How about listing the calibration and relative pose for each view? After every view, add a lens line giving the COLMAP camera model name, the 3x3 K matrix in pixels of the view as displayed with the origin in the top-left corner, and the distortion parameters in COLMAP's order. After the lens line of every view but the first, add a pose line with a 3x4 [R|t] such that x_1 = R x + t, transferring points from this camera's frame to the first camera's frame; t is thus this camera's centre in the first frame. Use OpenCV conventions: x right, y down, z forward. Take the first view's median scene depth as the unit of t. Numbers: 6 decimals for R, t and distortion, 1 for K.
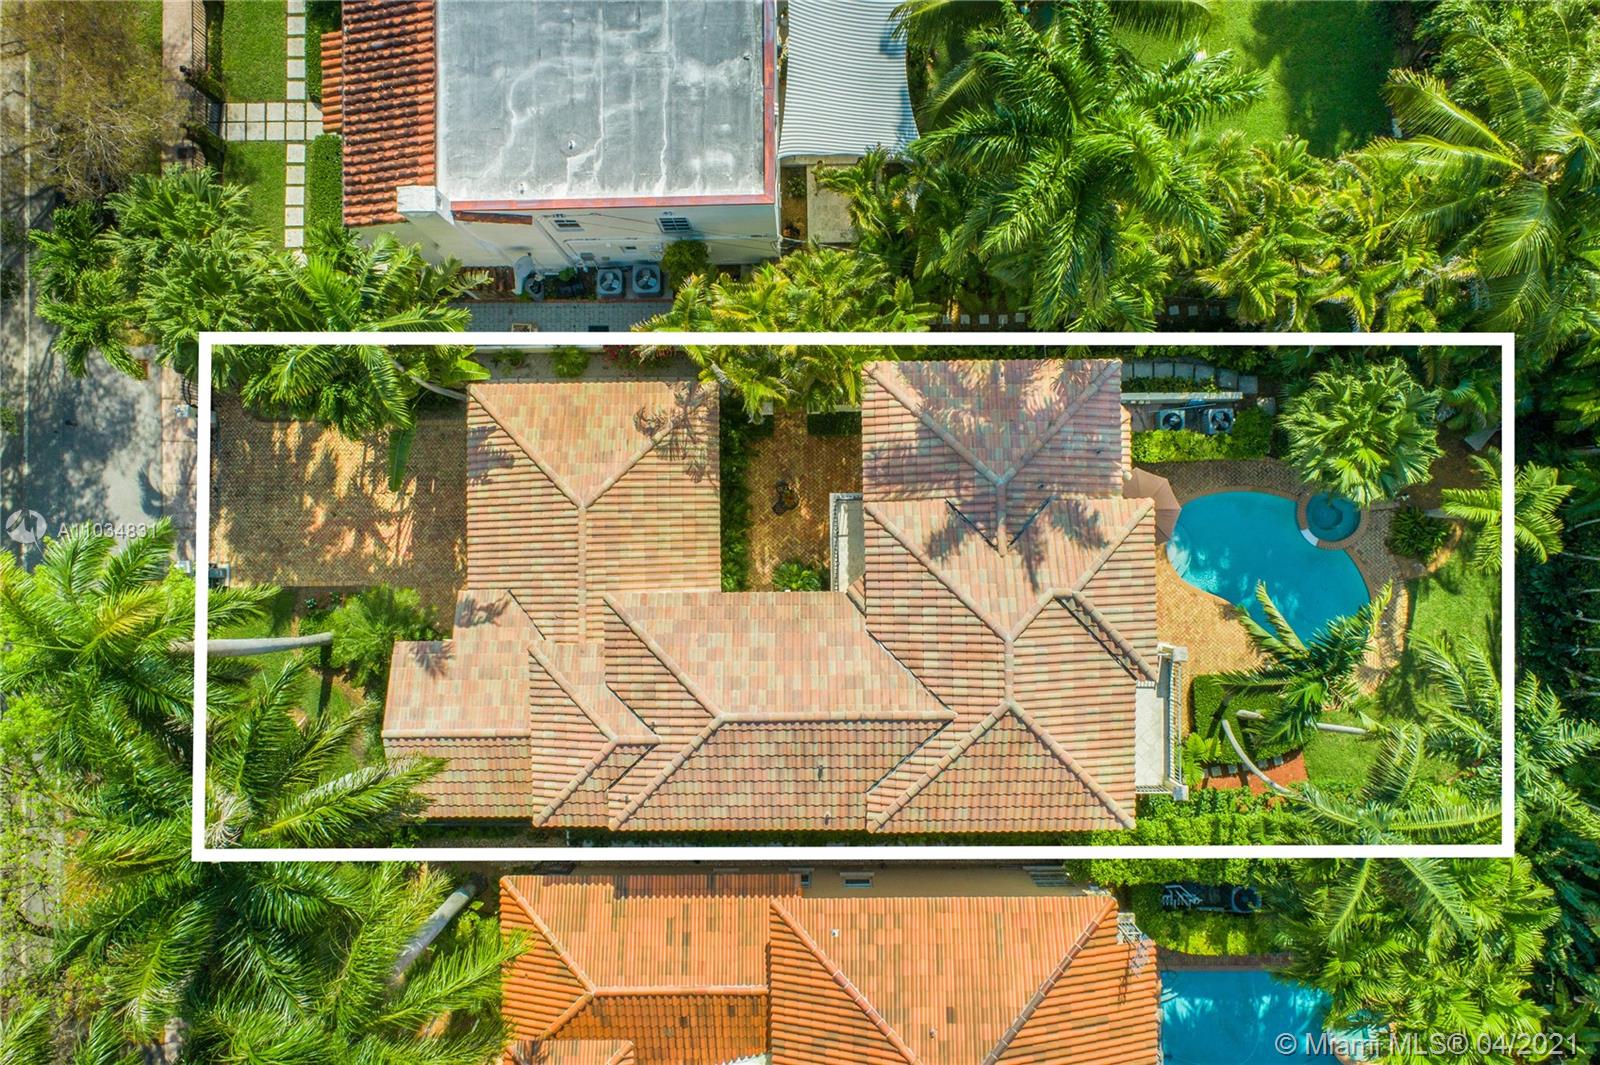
lens RADIAL K [[1106.7, 0, 799.6], [0, 1106.7, 531.9], [0, 0, 1]] dist [0.002626, 0.000489]
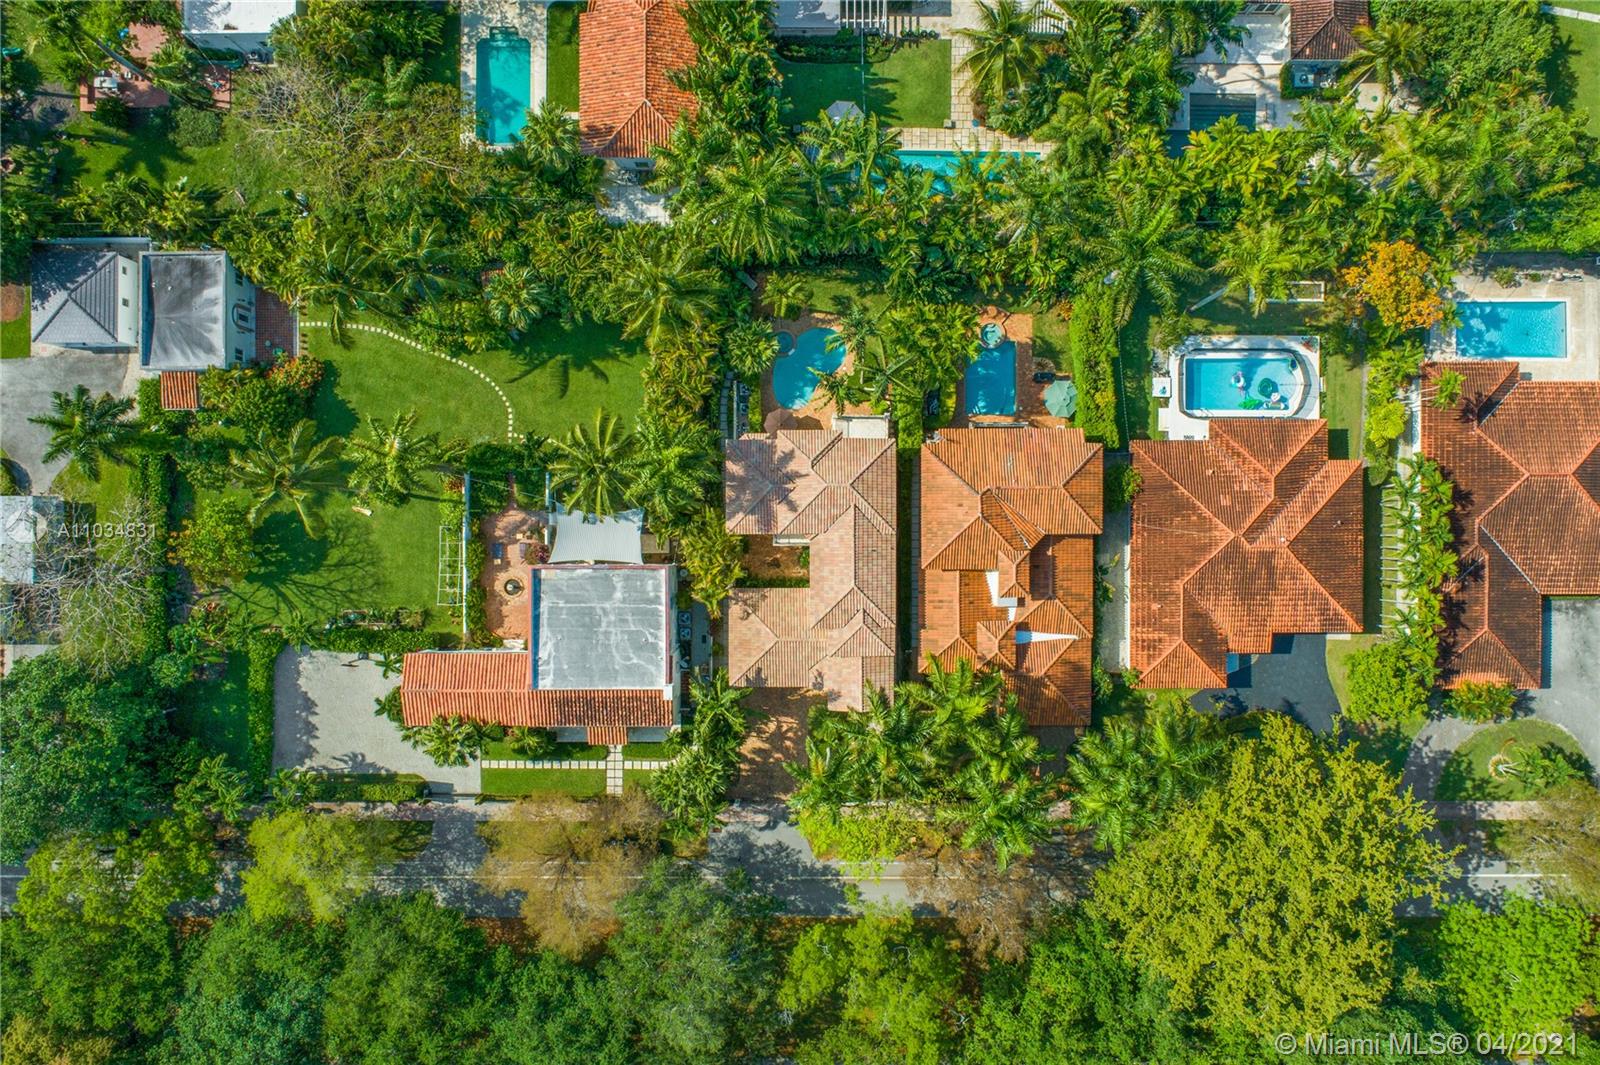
lens RADIAL K [[1106.7, 0, 799.7], [0, 1106.7, 533.9], [0, 0, 1]] dist [0.002626, 0.000489]
pose [[0.007010, -0.999596, 0.027556, -0.015753], [0.999468, 0.007881, 0.031633, -0.053283], [-0.031837, 0.027320, 0.999120, -1.622838]]
